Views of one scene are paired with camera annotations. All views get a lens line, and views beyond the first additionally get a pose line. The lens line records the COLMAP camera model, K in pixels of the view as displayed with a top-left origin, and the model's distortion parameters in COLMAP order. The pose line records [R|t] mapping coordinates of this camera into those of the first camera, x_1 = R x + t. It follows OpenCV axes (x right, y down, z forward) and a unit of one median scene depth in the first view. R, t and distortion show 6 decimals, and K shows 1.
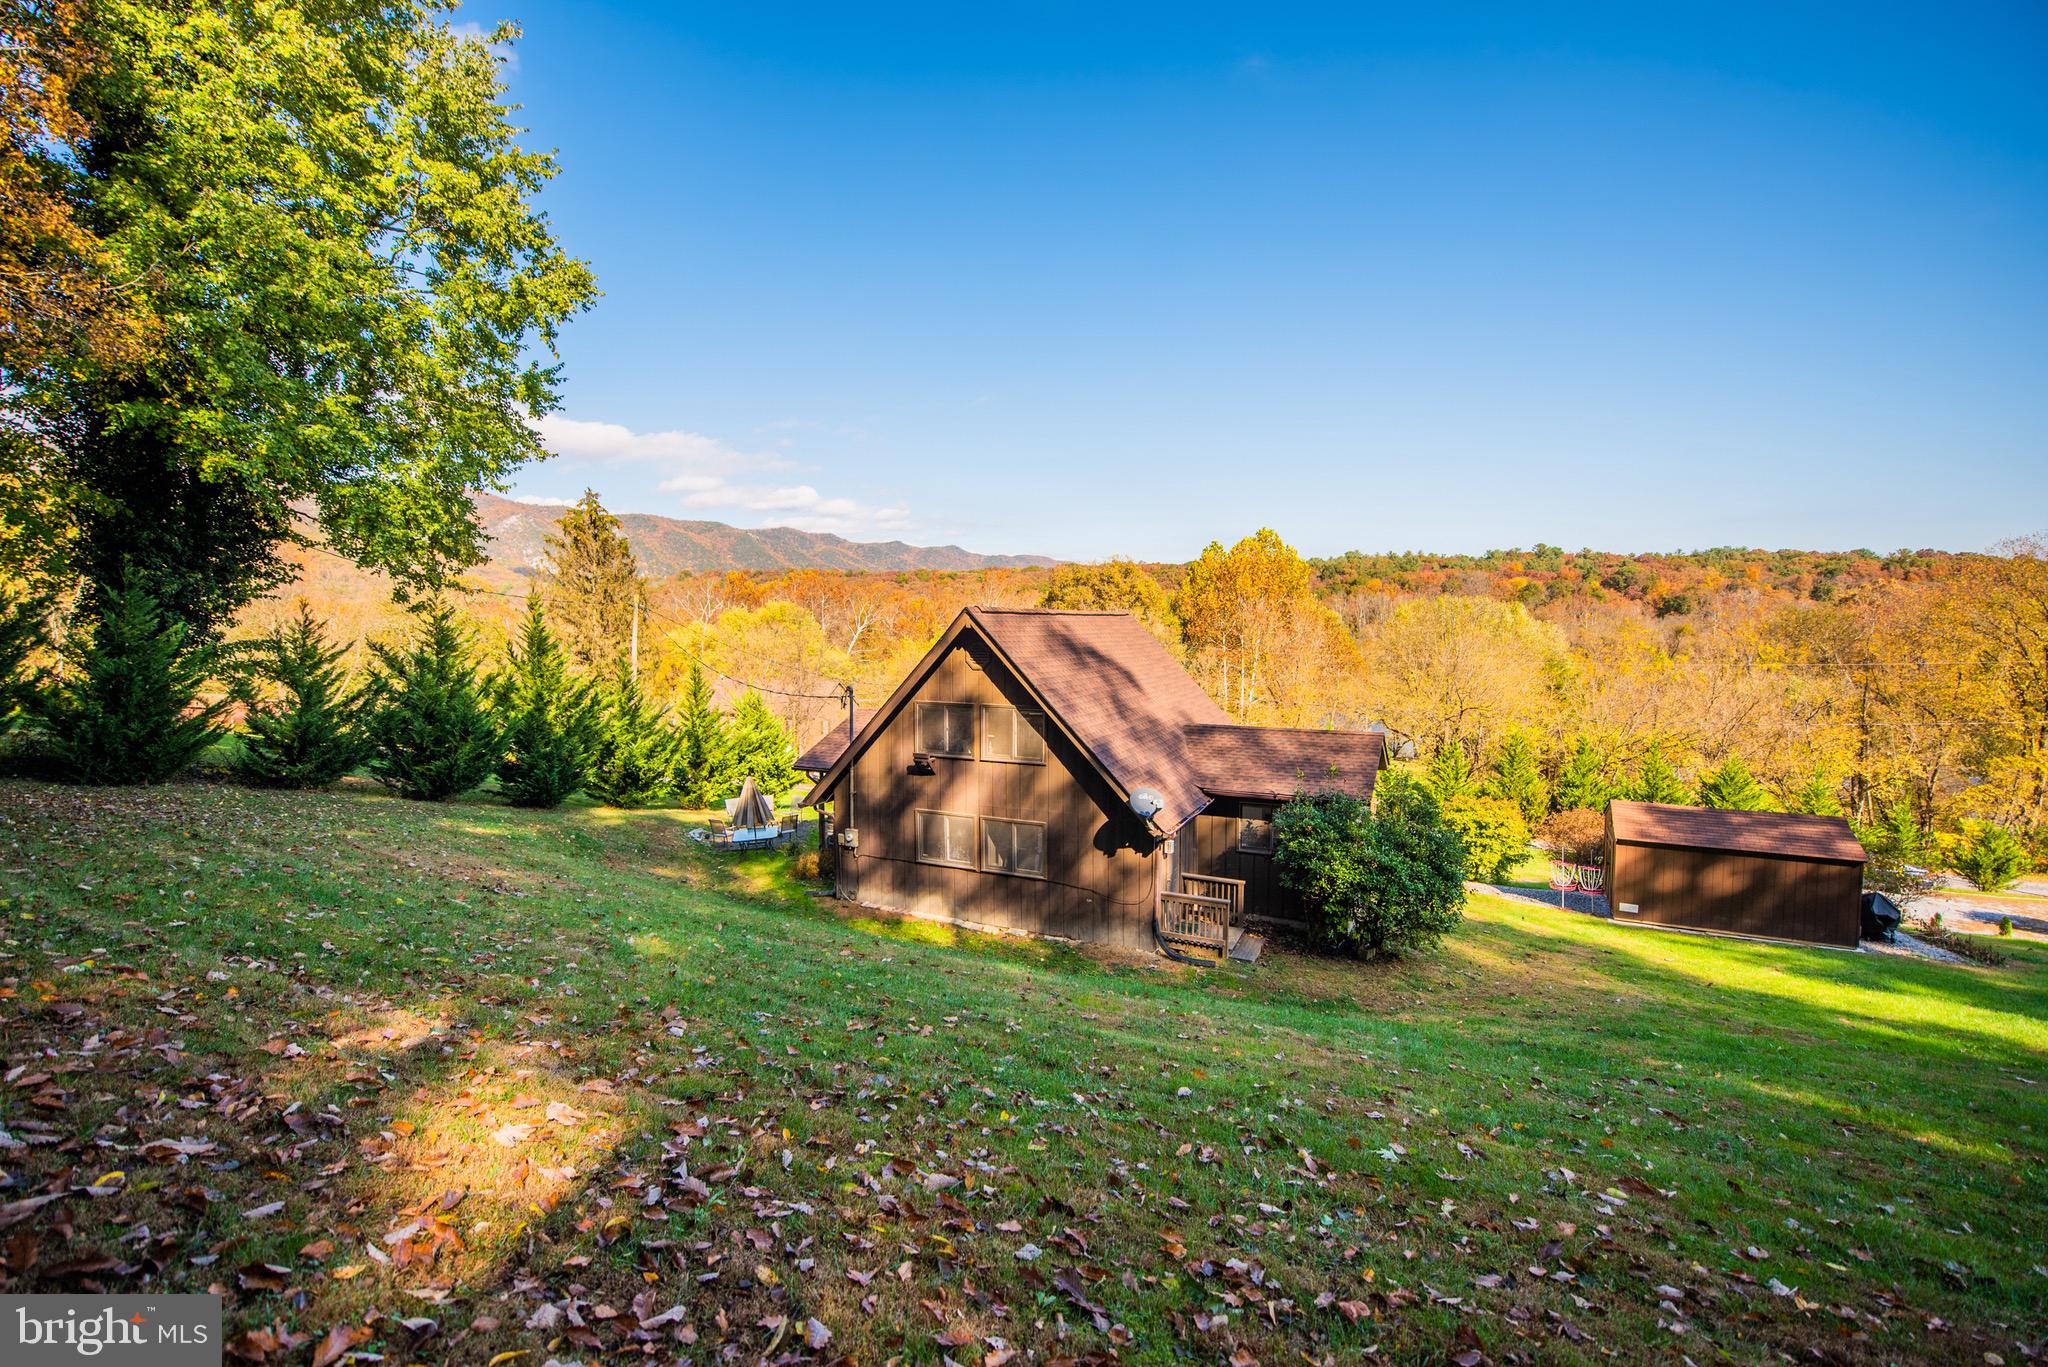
lens RADIAL K [[871.0, 0, 1024.0], [0, 871.0, 683.5], [0, 0, 1]] dist [-0.001937, -0.007709]
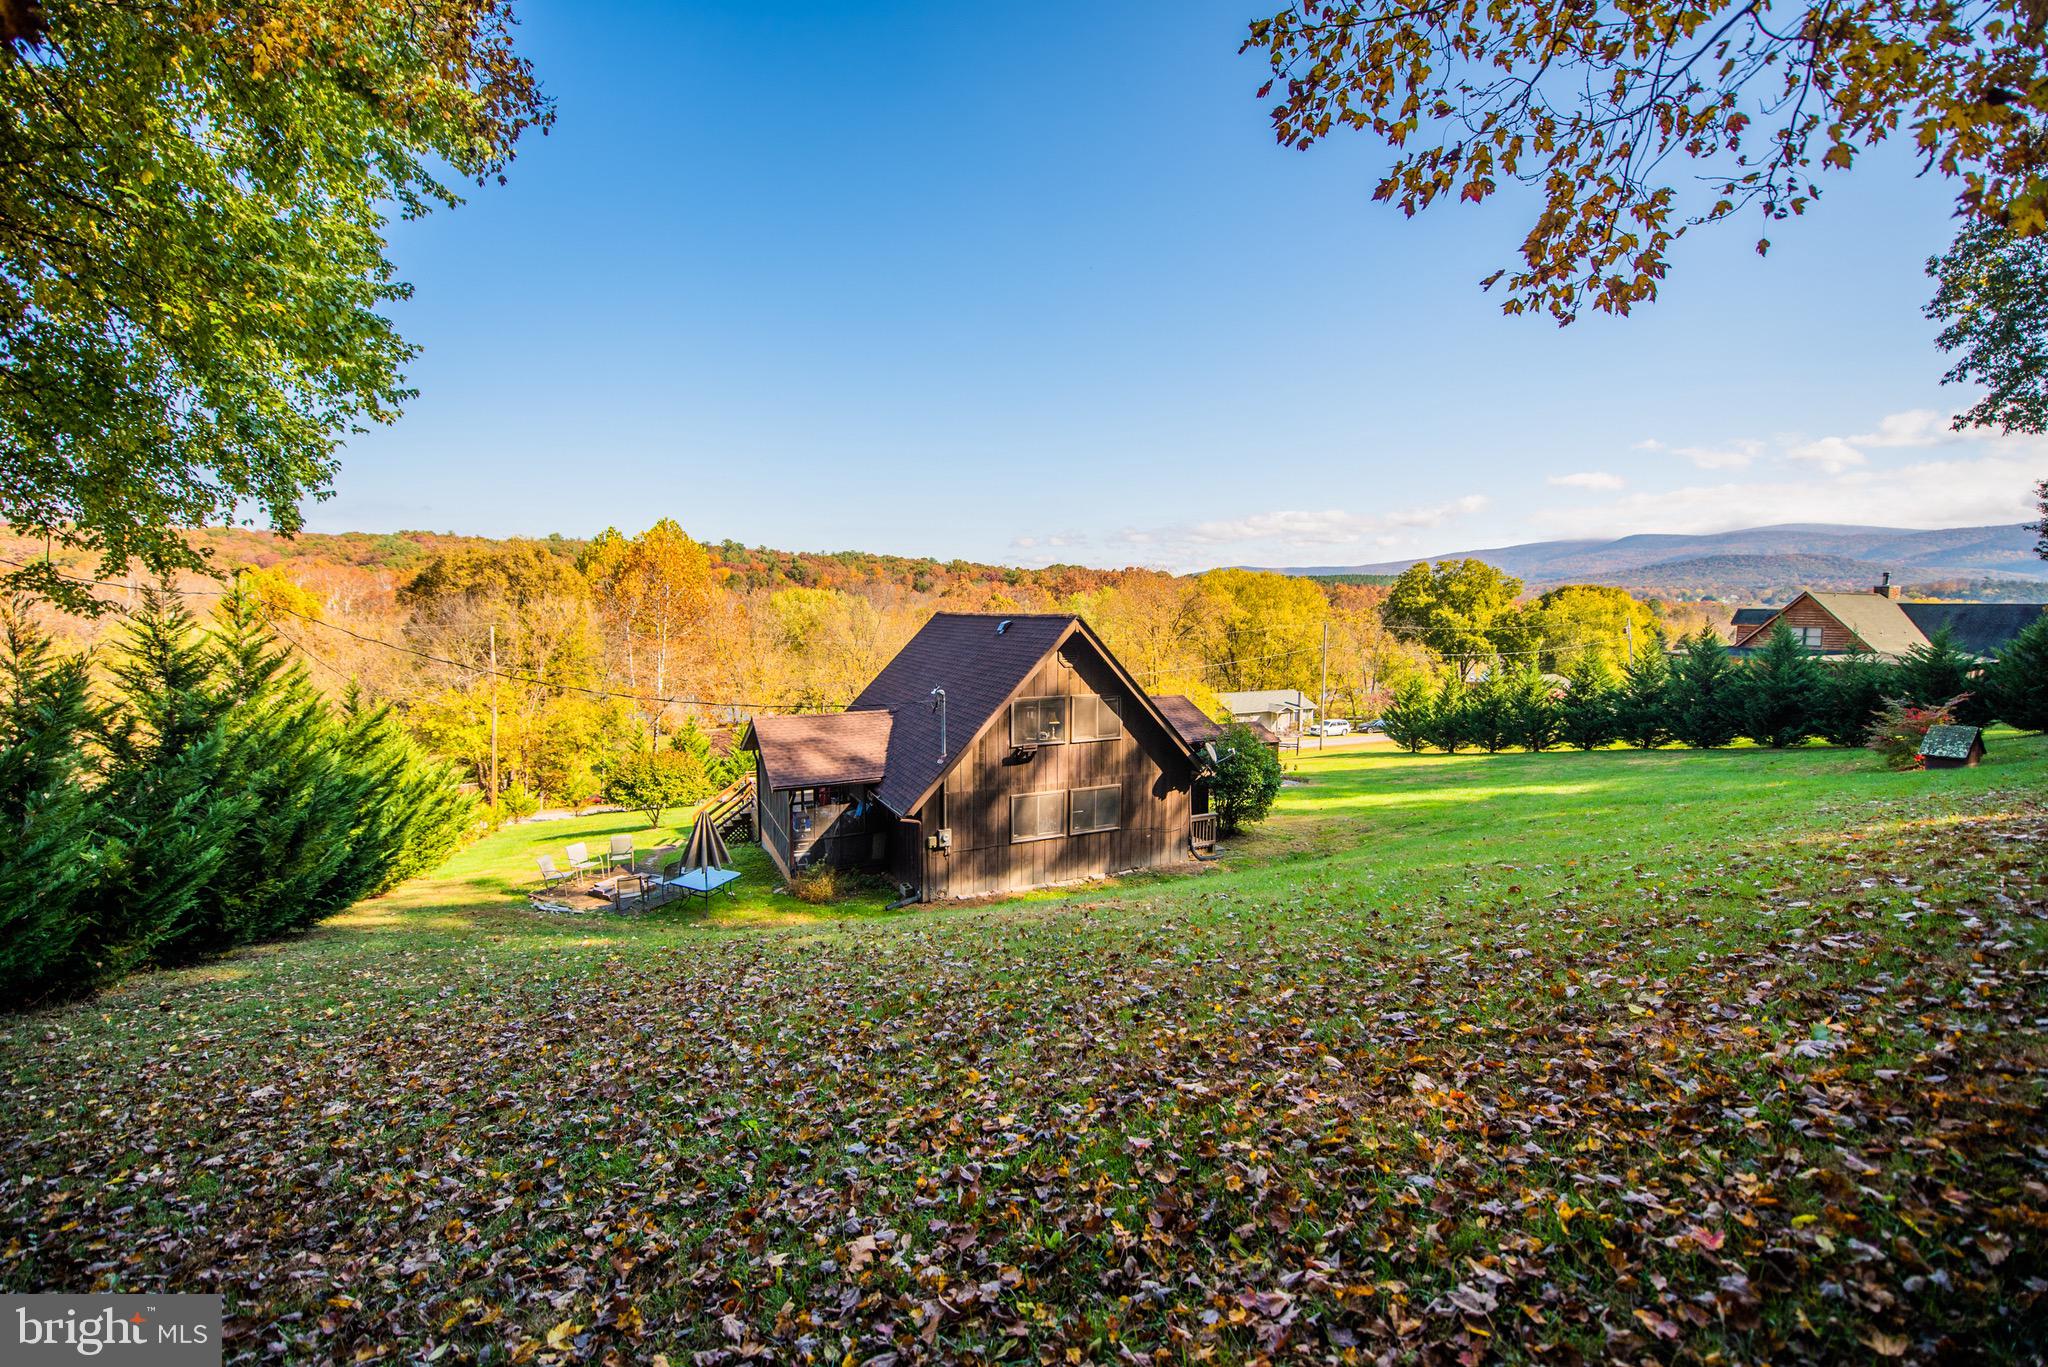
lens RADIAL K [[814.7, 0, 1019.2], [0, 814.7, 682.8], [0, 0, 1]] dist [-0.016346, -0.002050]
pose [[0.622949, -0.067659, 0.779331, -0.690051], [0.048139, 0.997680, 0.048136, -0.037286], [-0.780780, 0.007530, 0.624760, 0.258843]]
